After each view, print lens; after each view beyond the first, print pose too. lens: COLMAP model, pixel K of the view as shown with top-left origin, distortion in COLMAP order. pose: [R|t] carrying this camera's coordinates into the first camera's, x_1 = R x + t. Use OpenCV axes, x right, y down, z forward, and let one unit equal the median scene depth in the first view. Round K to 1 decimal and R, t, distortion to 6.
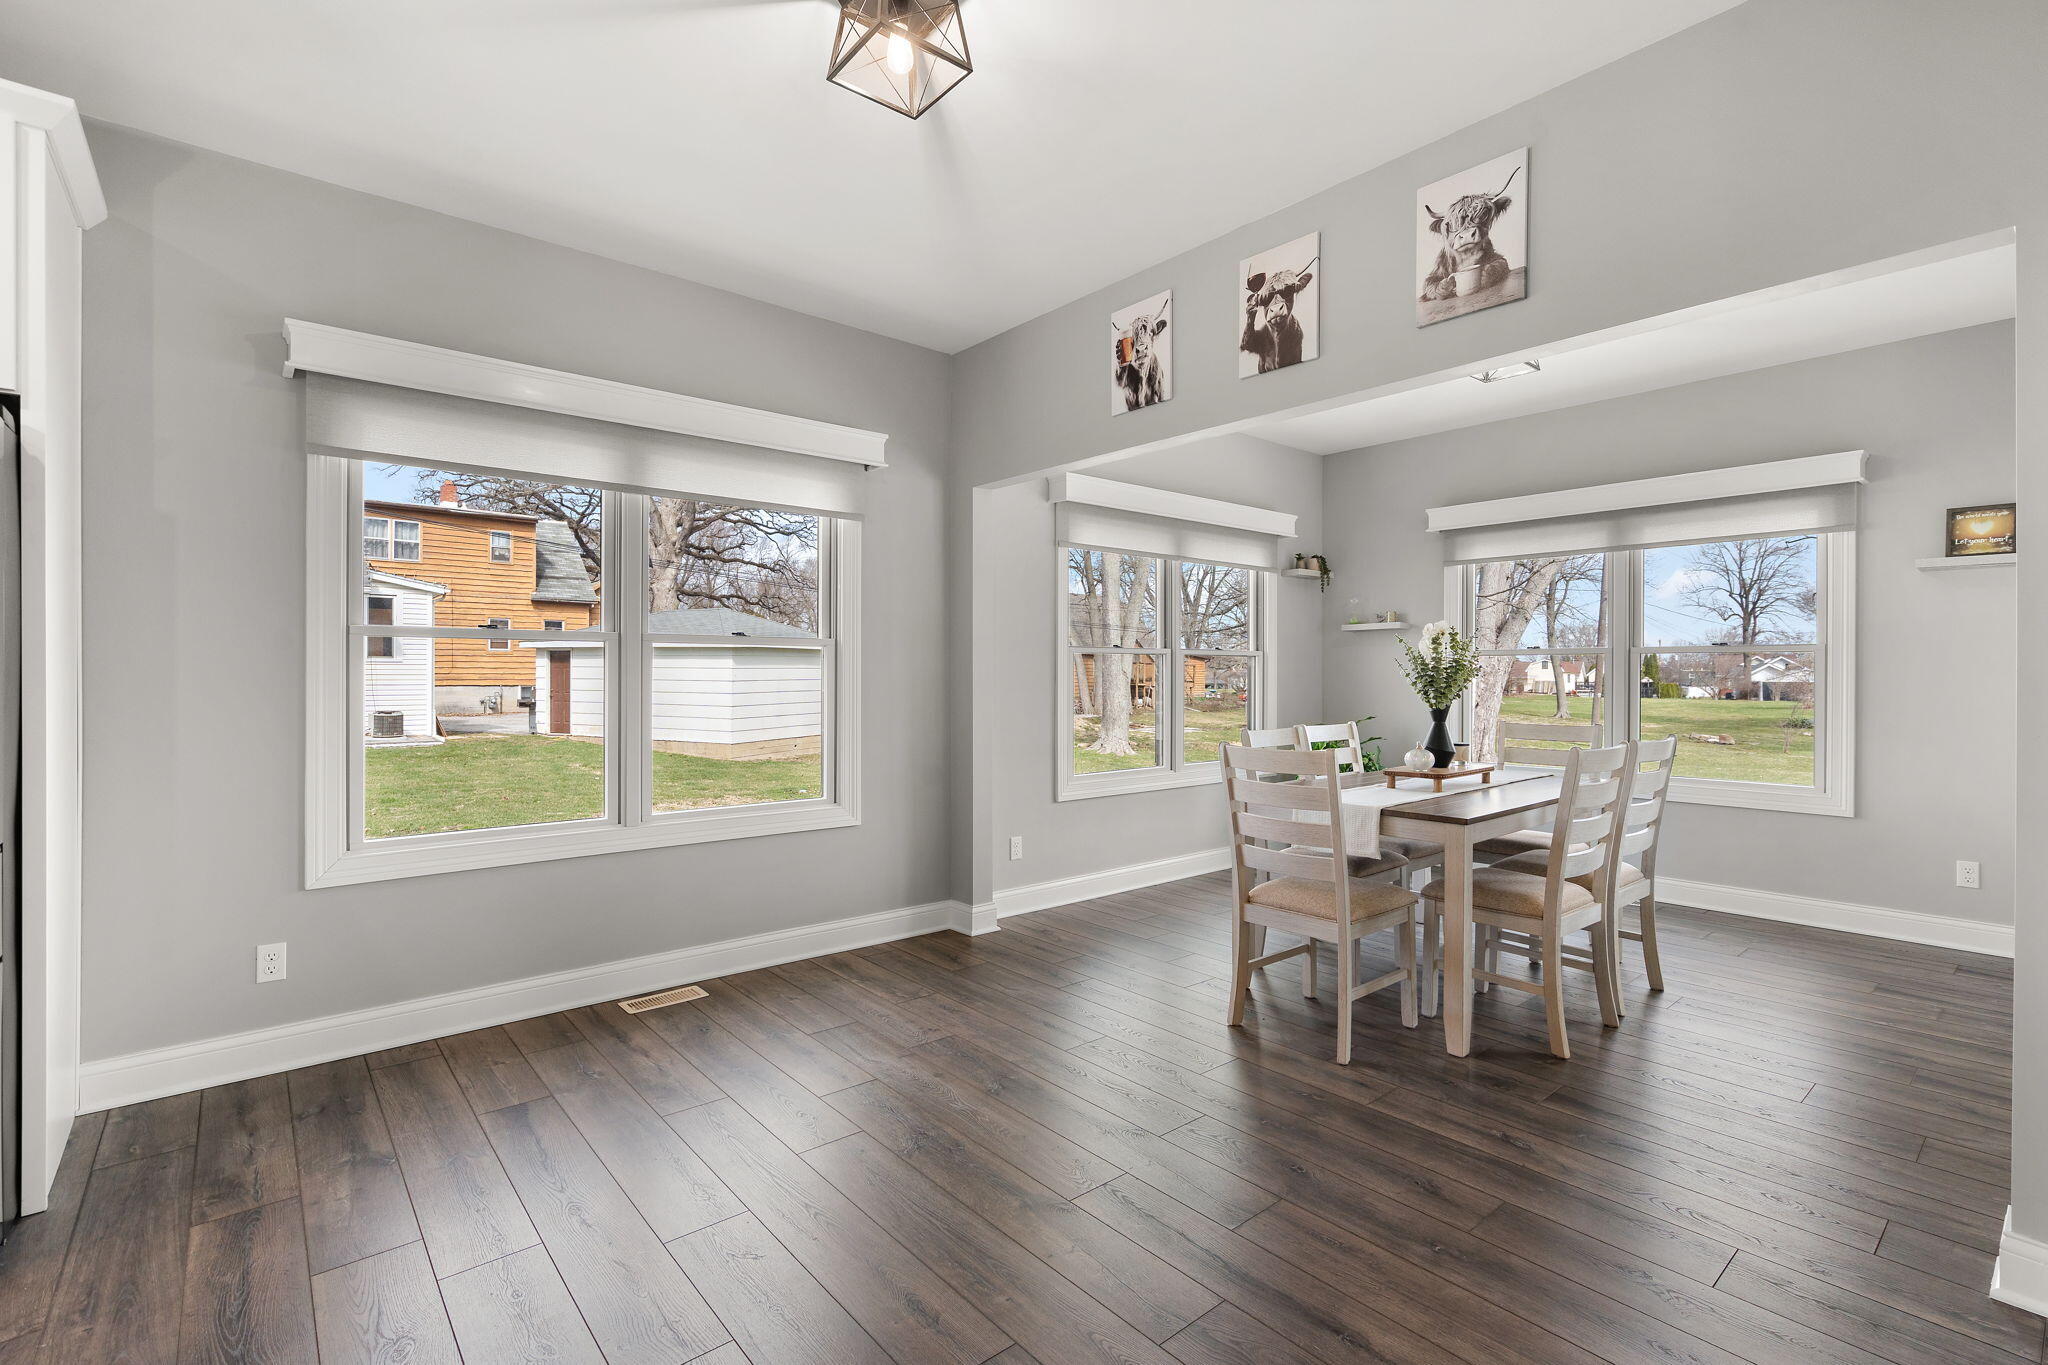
lens RADIAL K [[936.9, 0, 1025.7], [0, 936.9, 675.3], [0, 0, 1]] dist [0.001568, 0.000369]
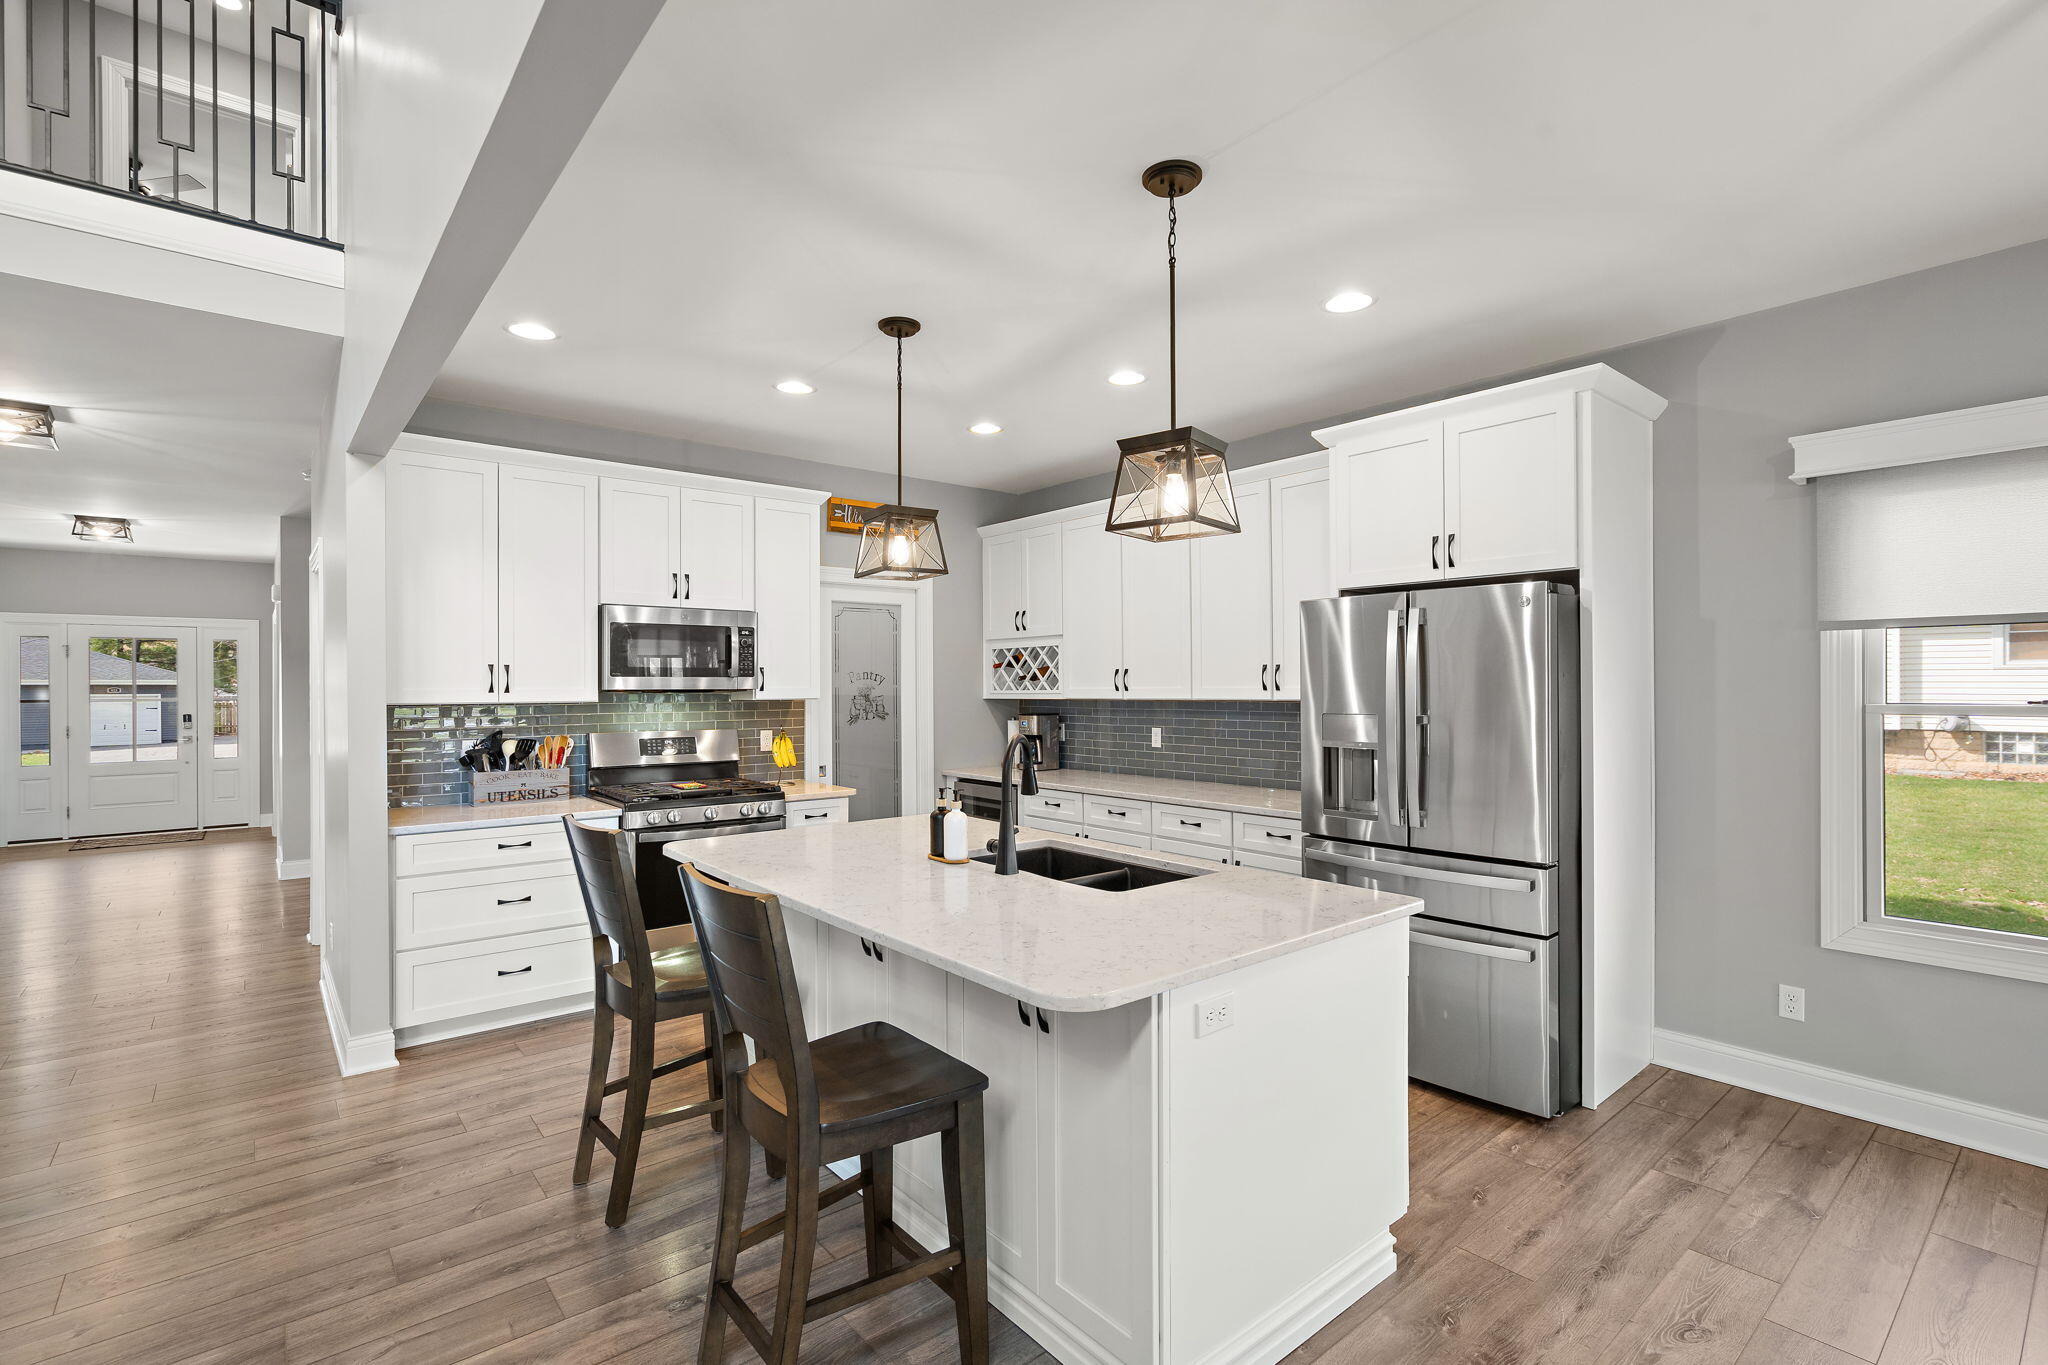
lens RADIAL K [[936.9, 0, 1025.6], [0, 936.9, 685.6], [0, 0, 1]] dist [0.001568, 0.000369]
pose [[-0.007794, -0.001830, -0.999968, 0.381641], [0.001957, 0.999996, -0.001845, -0.087233], [0.999968, -0.001971, -0.007791, 0.089429]]
